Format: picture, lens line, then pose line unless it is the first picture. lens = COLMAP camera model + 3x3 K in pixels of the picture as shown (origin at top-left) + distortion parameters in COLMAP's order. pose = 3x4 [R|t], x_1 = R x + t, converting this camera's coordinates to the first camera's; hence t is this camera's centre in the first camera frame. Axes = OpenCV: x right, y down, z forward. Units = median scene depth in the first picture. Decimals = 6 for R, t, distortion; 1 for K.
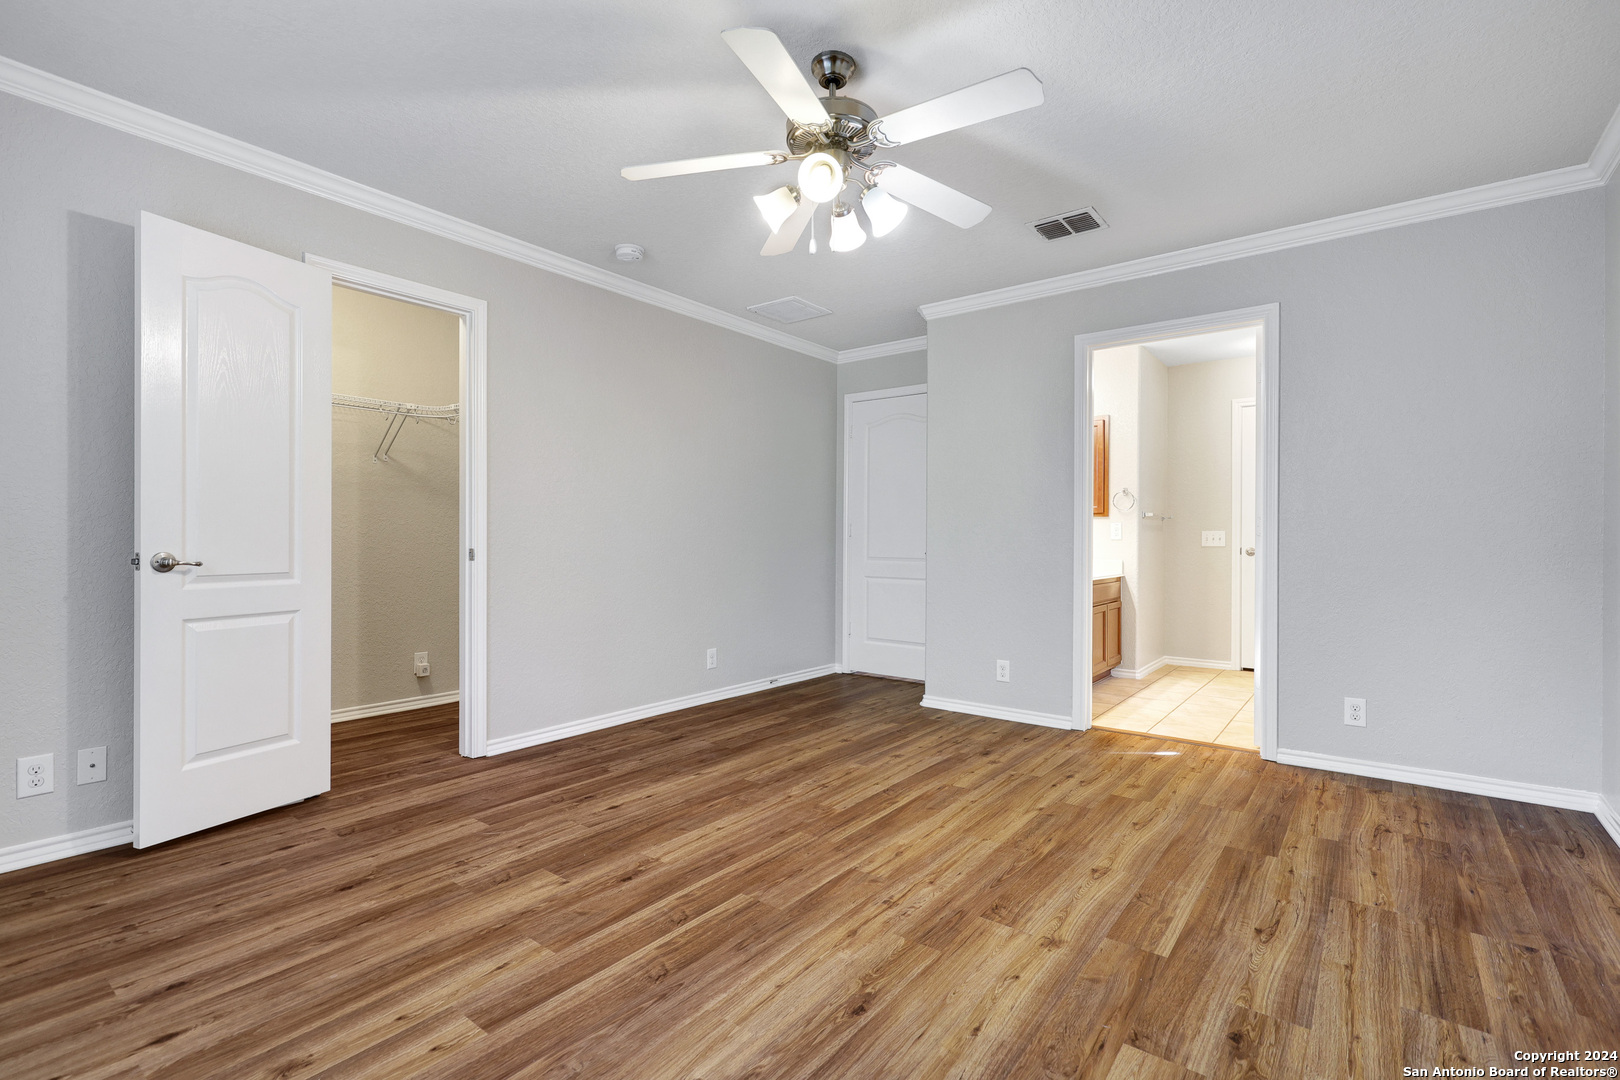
lens RADIAL K [[745.4, 0, 811.6], [0, 745.4, 539.5], [0, 0, 1]] dist [0.003143, -0.000827]
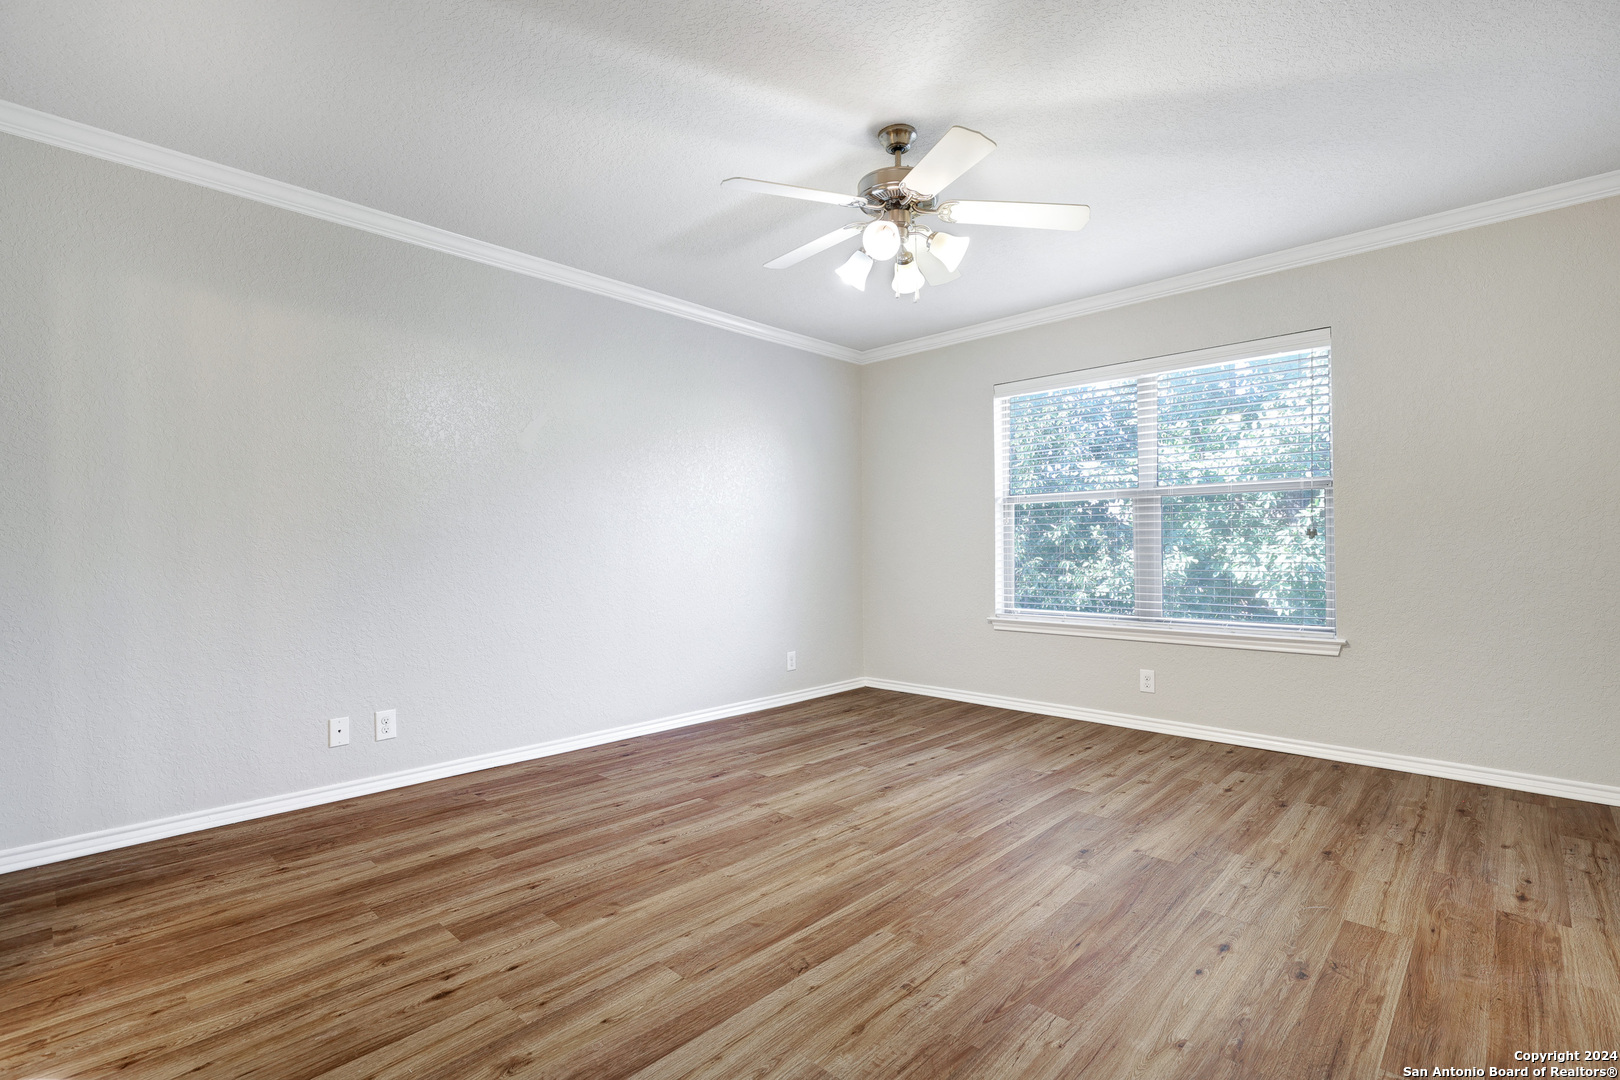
lens RADIAL K [[745.4, 0, 810.0], [0, 745.4, 543.7], [0, 0, 1]] dist [0.003143, -0.000827]
pose [[-0.994380, 0.000580, 0.105870, 0.039271], [-0.000033, 0.999983, -0.005789, 0.000058], [-0.105871, -0.005760, -0.994363, 1.996888]]
